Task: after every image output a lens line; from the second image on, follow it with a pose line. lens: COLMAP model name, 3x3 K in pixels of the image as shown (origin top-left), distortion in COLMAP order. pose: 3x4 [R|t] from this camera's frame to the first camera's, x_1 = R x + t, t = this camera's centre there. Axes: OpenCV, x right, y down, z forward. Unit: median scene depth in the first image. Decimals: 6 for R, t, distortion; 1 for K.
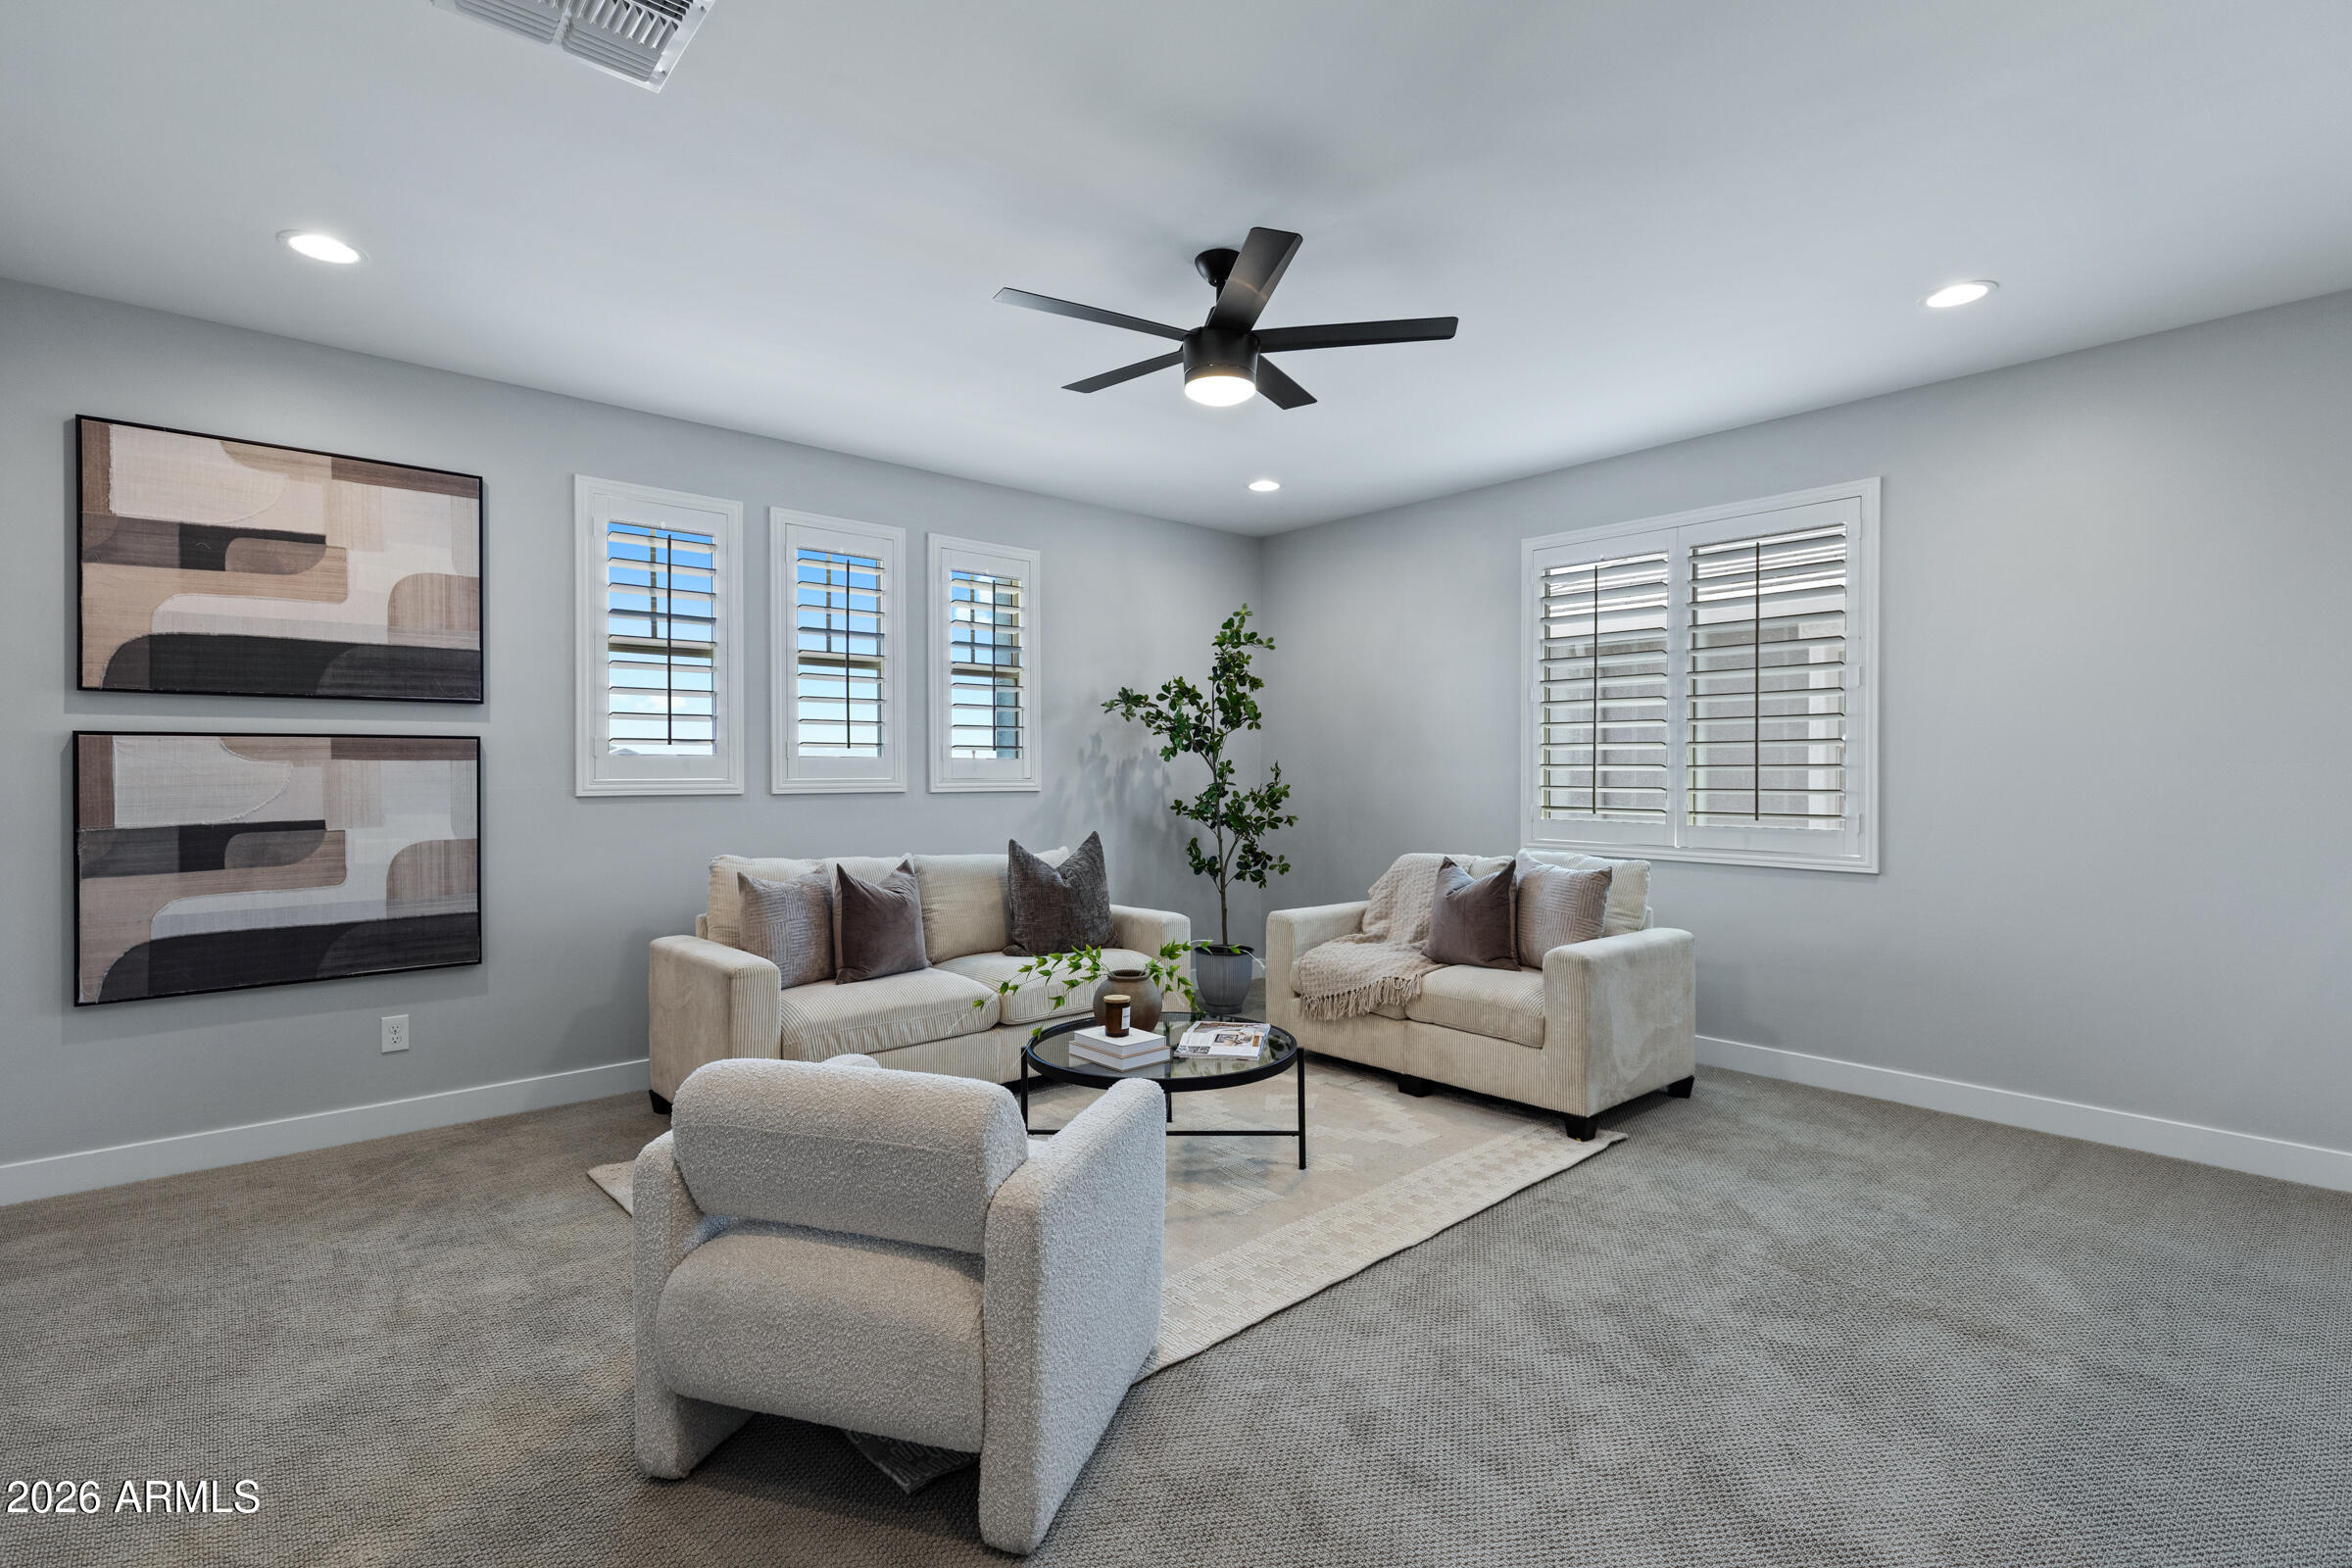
lens RADIAL K [[1072.9, 0, 1176.0], [0, 1072.9, 784.0], [0, 0, 1]] dist [0.009287, 0.000579]
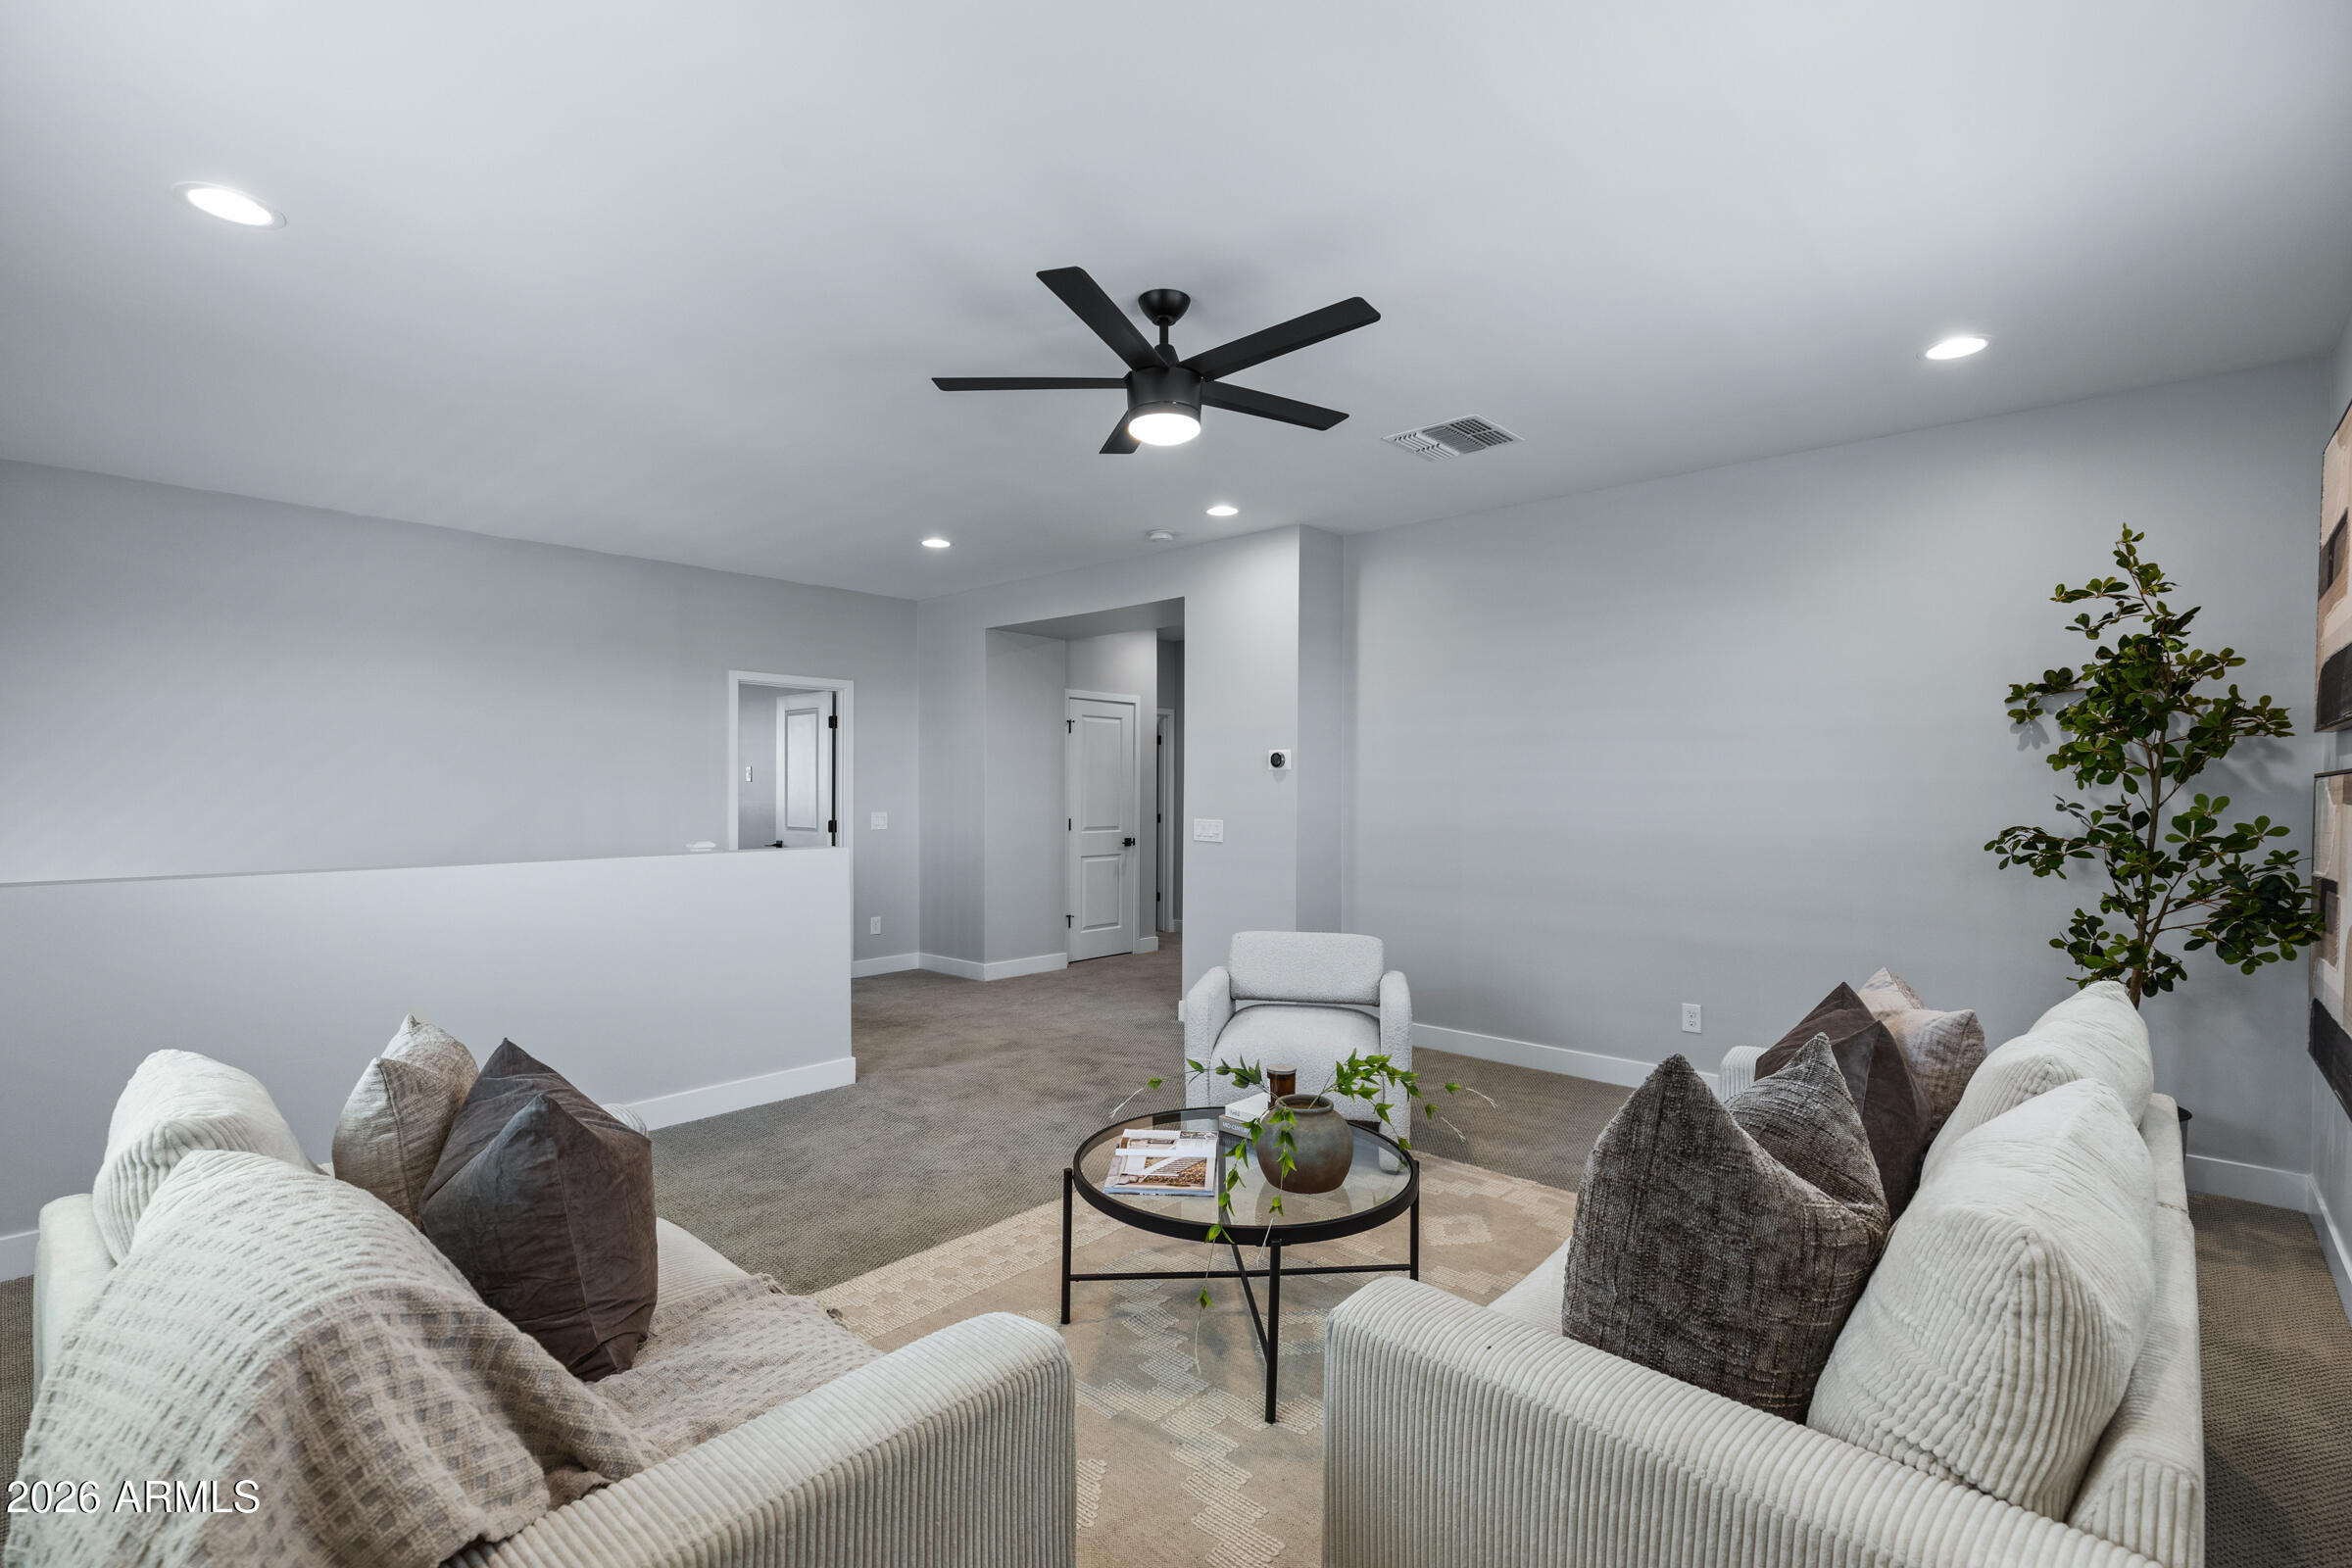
lens RADIAL K [[1060.3, 0, 1163.8], [0, 1060.3, 790.9], [0, 0, 1]] dist [0.011749, -0.000053]
pose [[-0.995625, -0.002033, -0.093415, 0.103910], [-0.003414, 0.999887, 0.014624, -0.036356], [0.093375, 0.014879, -0.995520, 1.553369]]
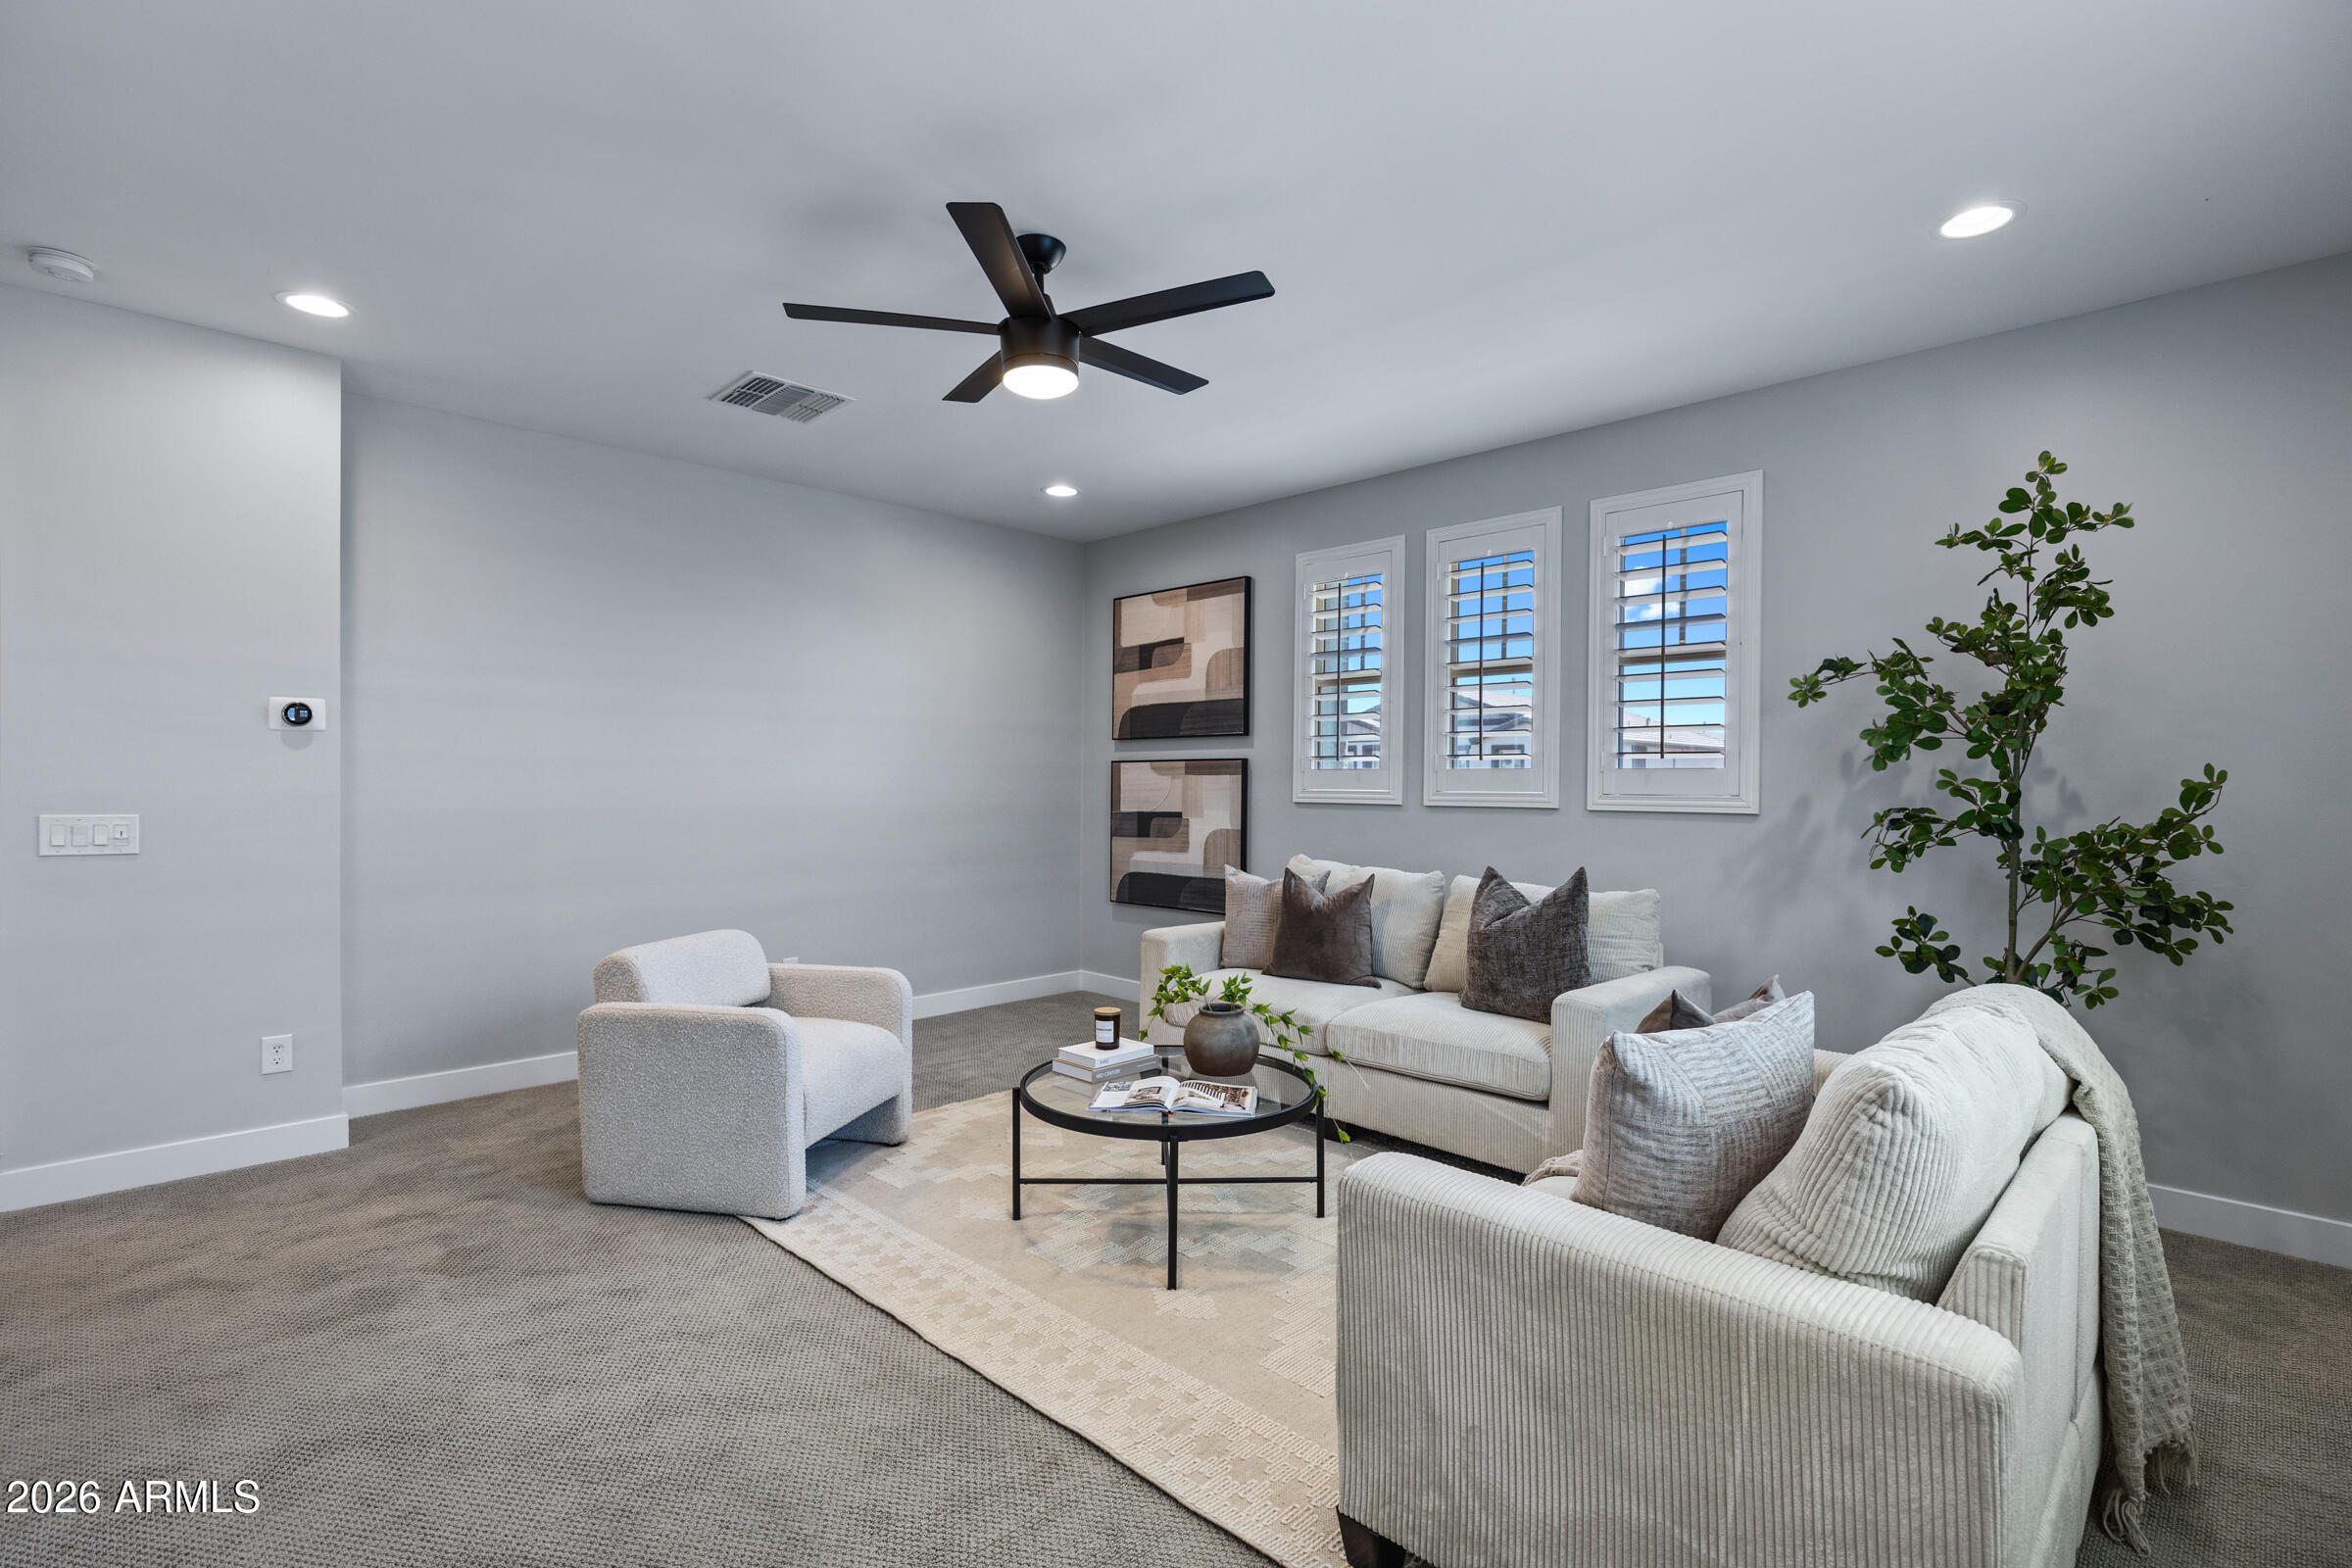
lens RADIAL K [[1102.0, 0, 1176.0], [0, 1102.0, 784.0], [0, 0, 1]] dist [-0.002955, 0.000527]
pose [[0.057518, 0.003617, -0.998338, 0.806416], [-0.016129, 0.999866, 0.002693, -0.012511], [0.998214, 0.015947, 0.057568, 0.833298]]
